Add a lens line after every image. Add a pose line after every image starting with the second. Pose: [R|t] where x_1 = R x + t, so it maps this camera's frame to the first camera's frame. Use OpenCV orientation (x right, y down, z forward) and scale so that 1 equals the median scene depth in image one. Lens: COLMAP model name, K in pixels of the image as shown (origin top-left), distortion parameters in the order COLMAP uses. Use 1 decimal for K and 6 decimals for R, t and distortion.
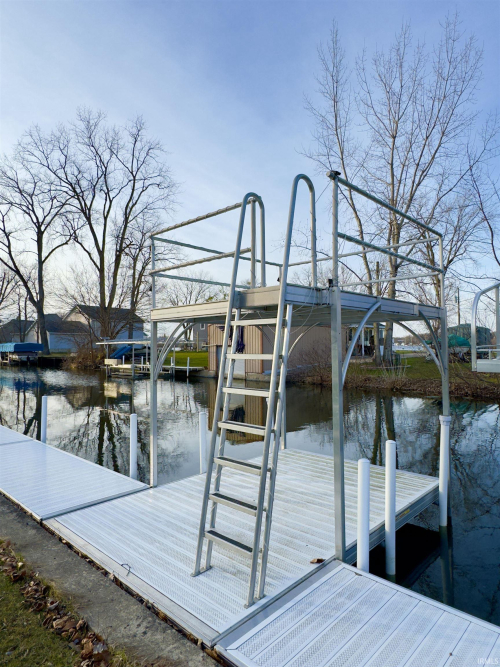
lens RADIAL K [[410.0, 0, 252.5], [0, 410.0, 334.1], [0, 0, 1]] dist [-0.001510, -0.001537]
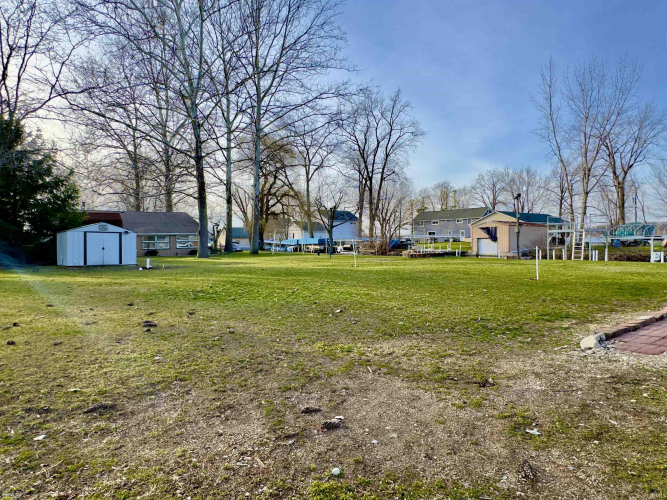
lens RADIAL K [[410.0, 0, 332.5], [0, 410.0, 247.9], [0, 0, 1]] dist [-0.001510, -0.001537]
pose [[0.981200, -0.004639, -0.192940, -0.215533], [0.016434, 0.998089, 0.059576, -0.034160], [0.192295, -0.061626, 0.979400, -0.534856]]
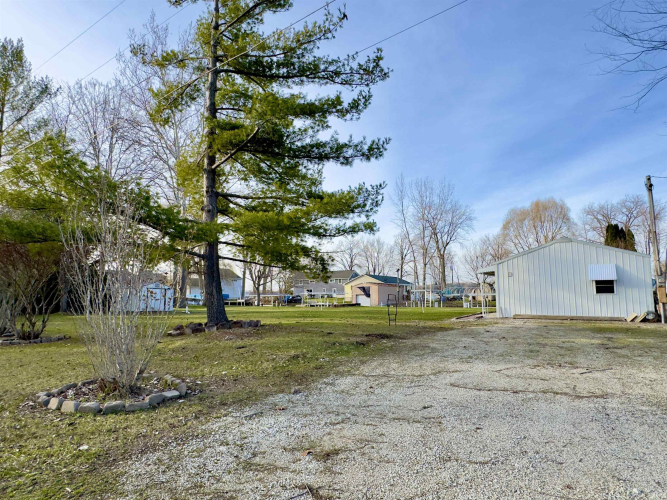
lens RADIAL K [[410.0, 0, 331.8], [0, 410.0, 250.6], [0, 0, 1]] dist [-0.001510, -0.001537]
pose [[0.987111, 0.013997, 0.159425, -0.362032], [-0.002867, 0.997555, -0.069826, -0.043318], [-0.160013, 0.068469, 0.984737, -0.821532]]
